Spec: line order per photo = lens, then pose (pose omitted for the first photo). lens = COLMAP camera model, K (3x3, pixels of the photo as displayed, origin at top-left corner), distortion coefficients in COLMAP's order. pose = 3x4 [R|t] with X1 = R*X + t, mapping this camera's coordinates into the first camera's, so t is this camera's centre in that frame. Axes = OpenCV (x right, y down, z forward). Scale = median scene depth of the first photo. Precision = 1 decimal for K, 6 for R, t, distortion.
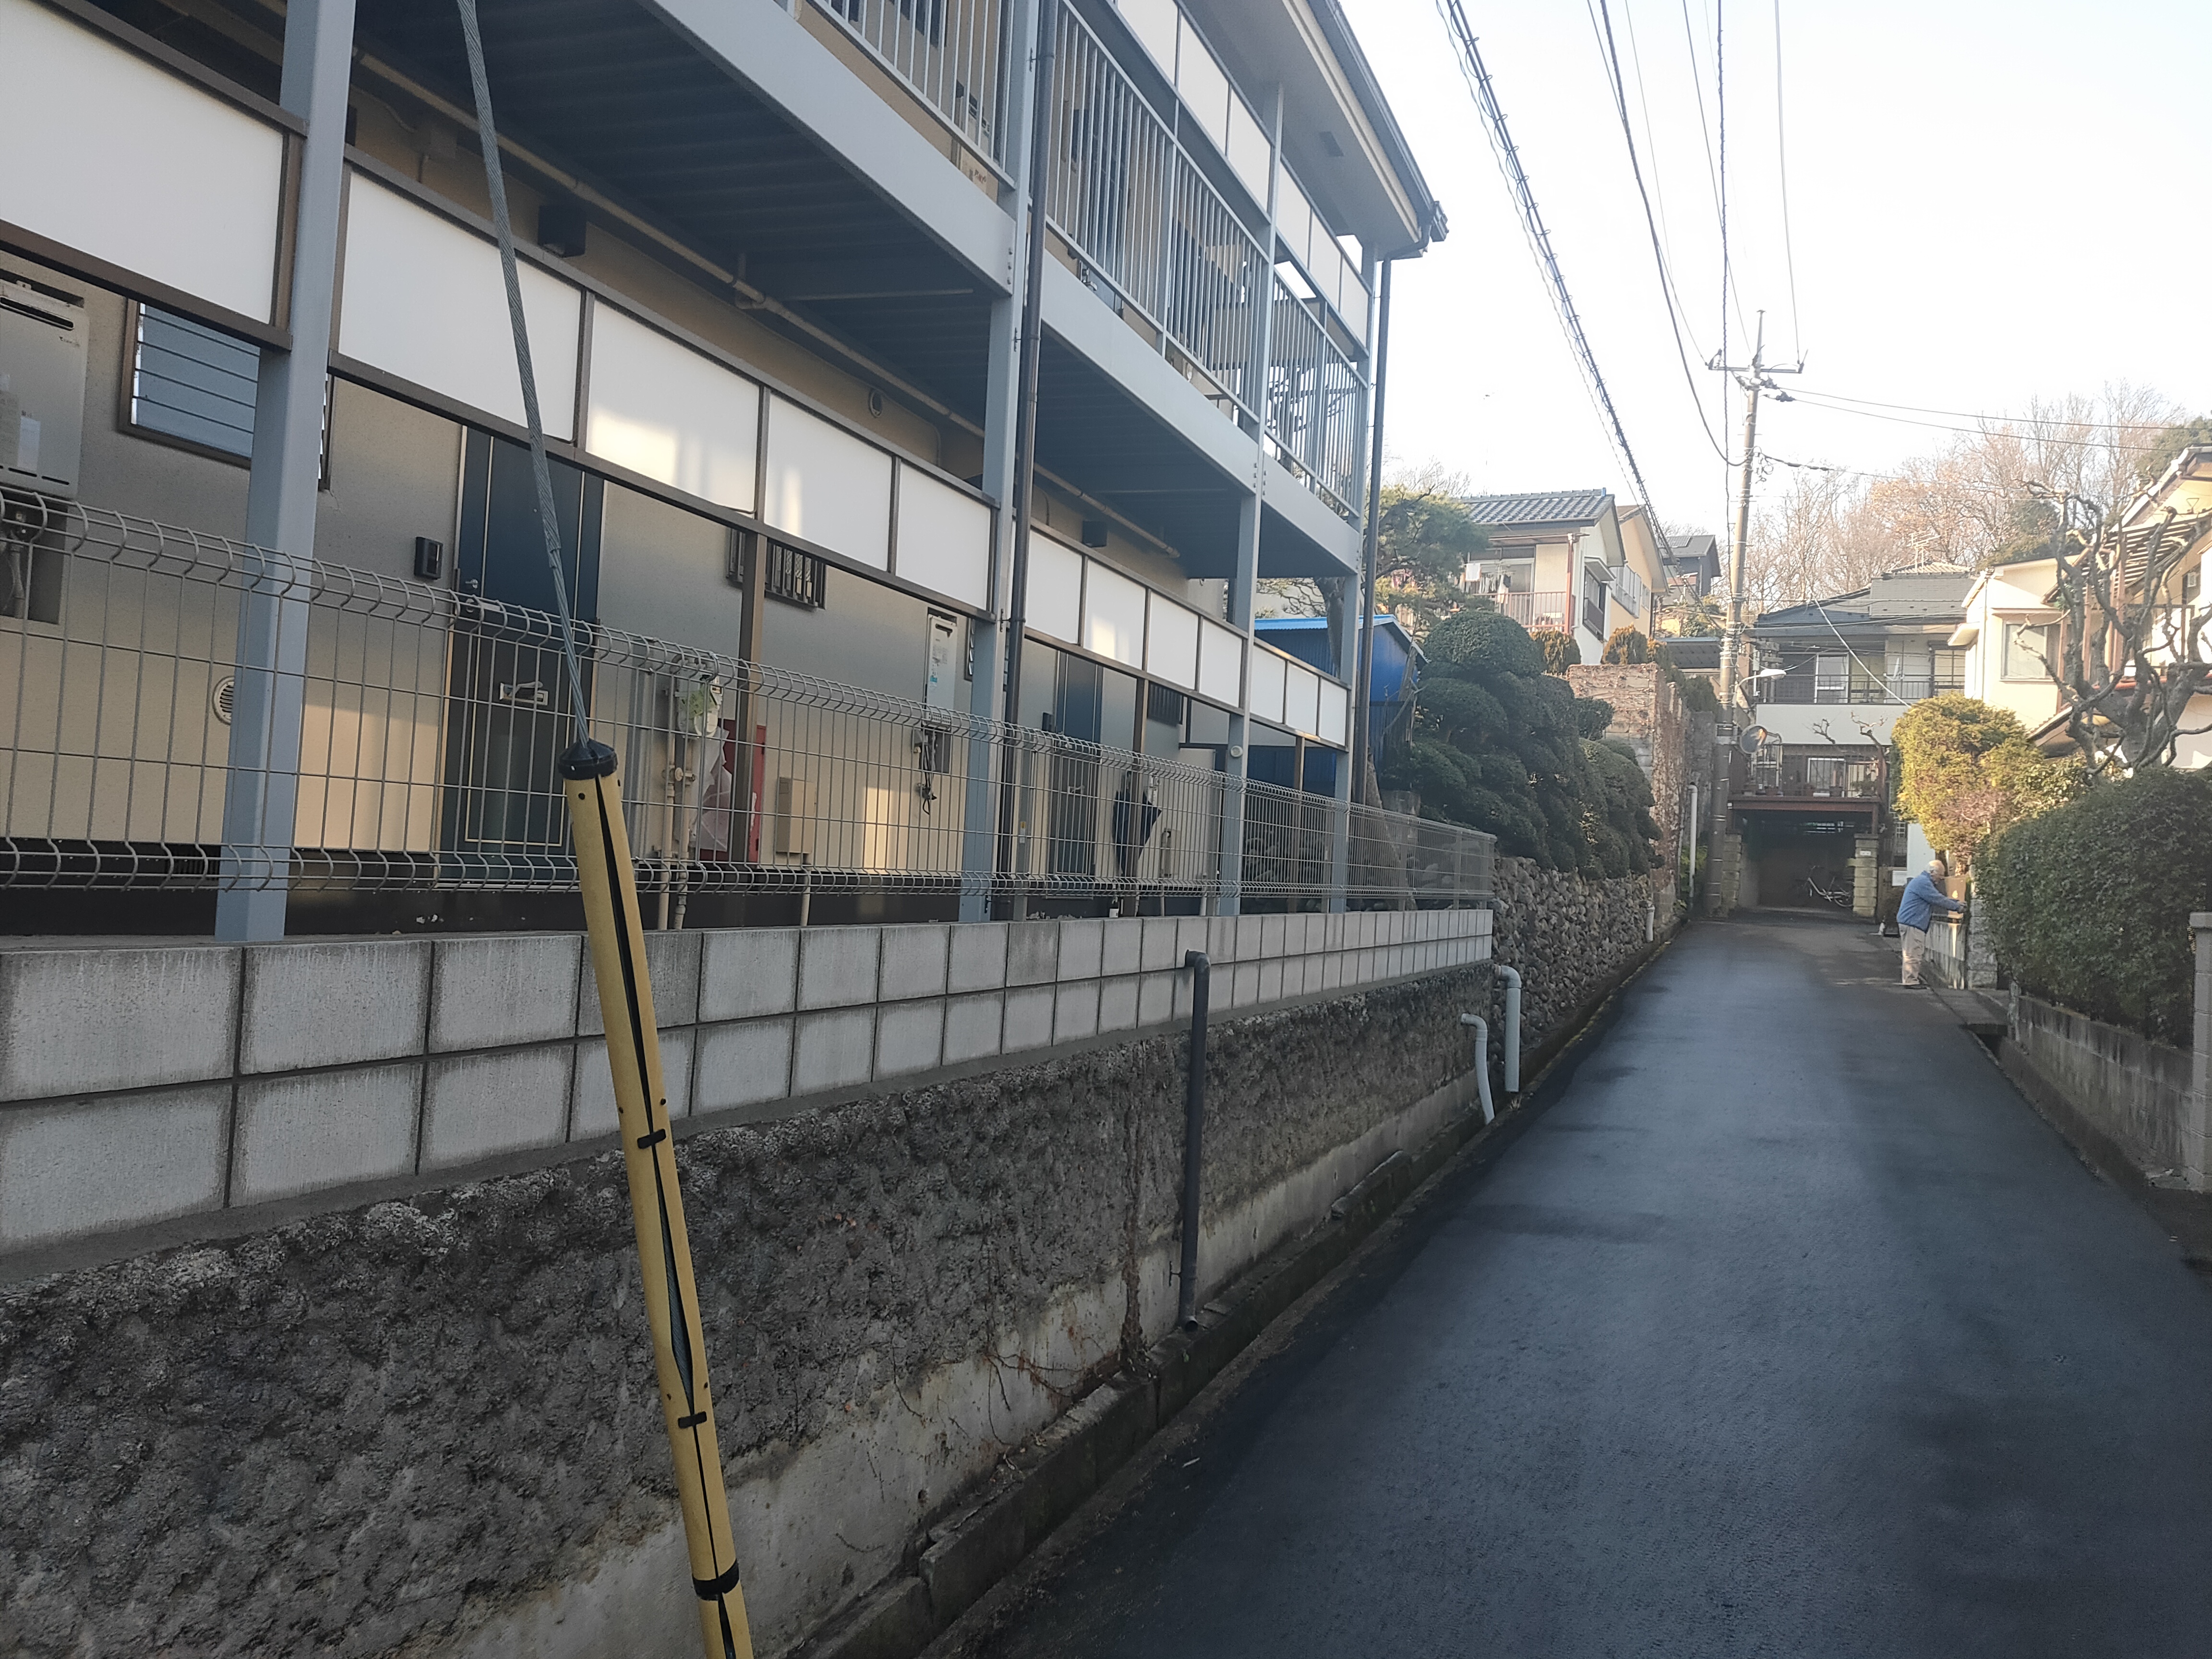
lens RADIAL K [[1822.8, 0, 1015.7], [0, 1822.8, 822.2], [0, 0, 1]] dist [0.056488, -0.211269]
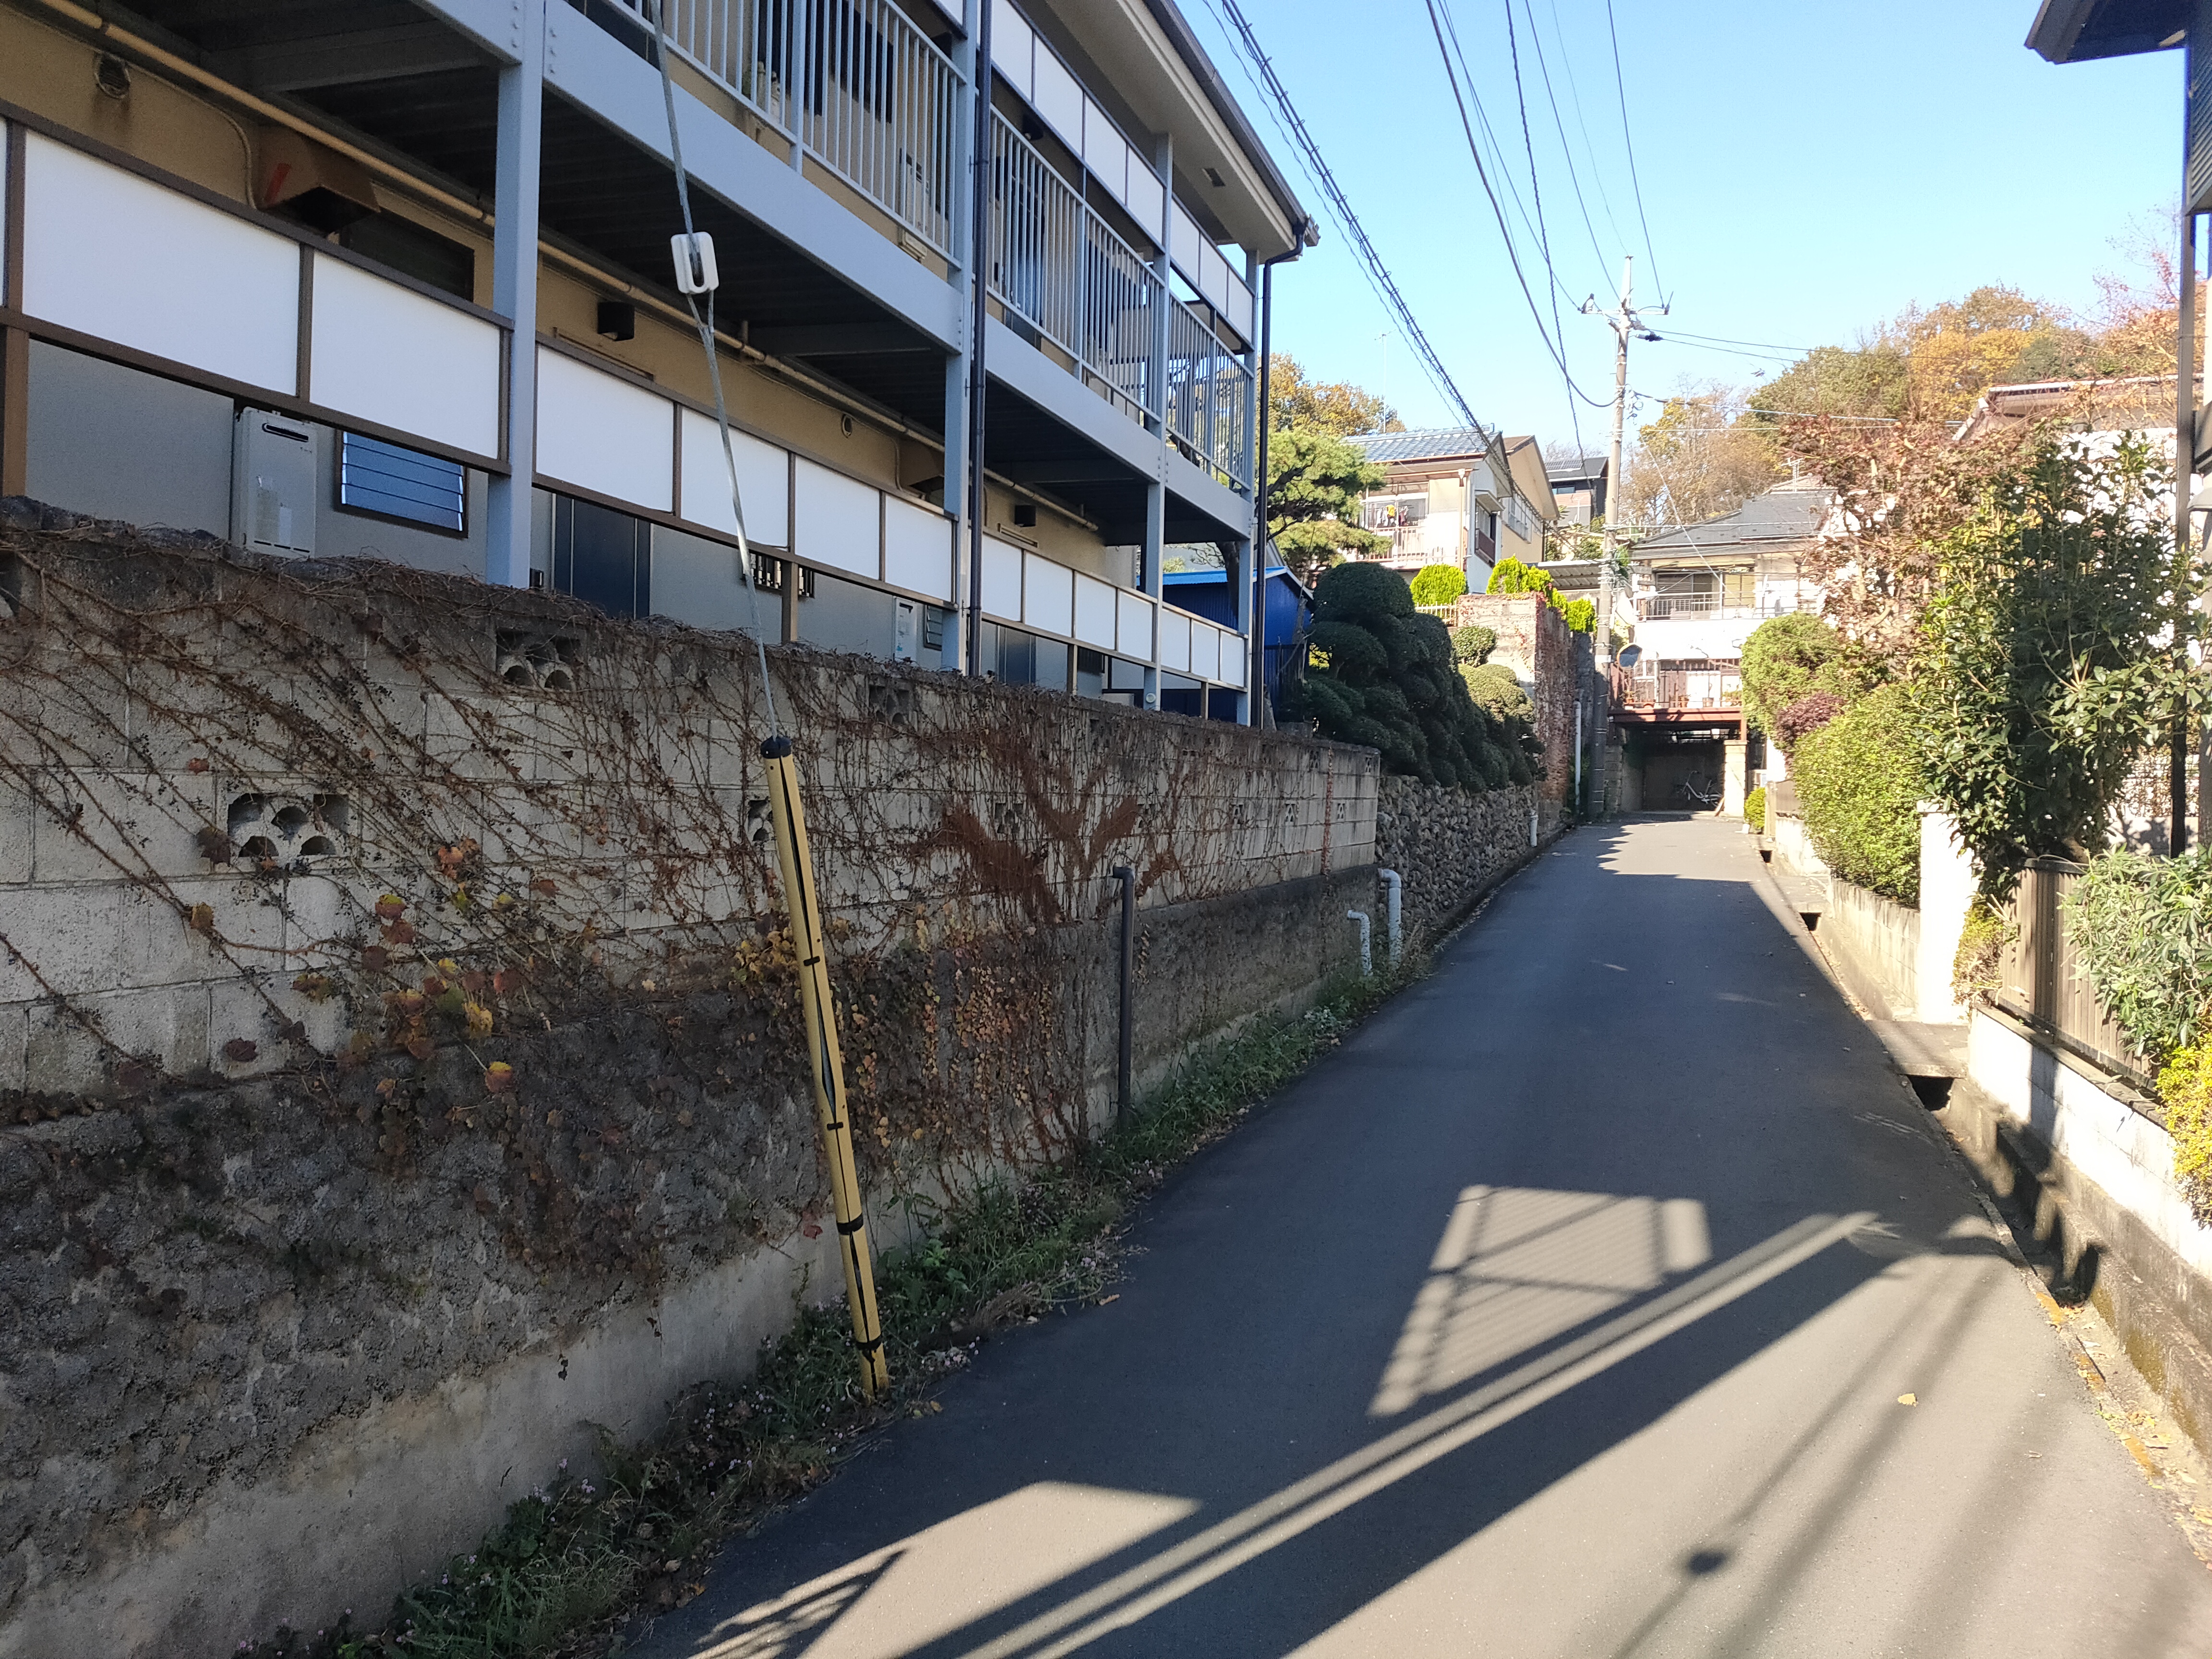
lens RADIAL K [[1822.8, 0, 1015.7], [0, 1822.8, 822.2], [0, 0, 1]] dist [0.056488, -0.211269]
pose [[0.998533, -0.036262, 0.040218, -0.019483], [0.034721, 0.998660, 0.038366, -0.005860], [-0.041555, -0.036913, 0.998454, -0.202567]]
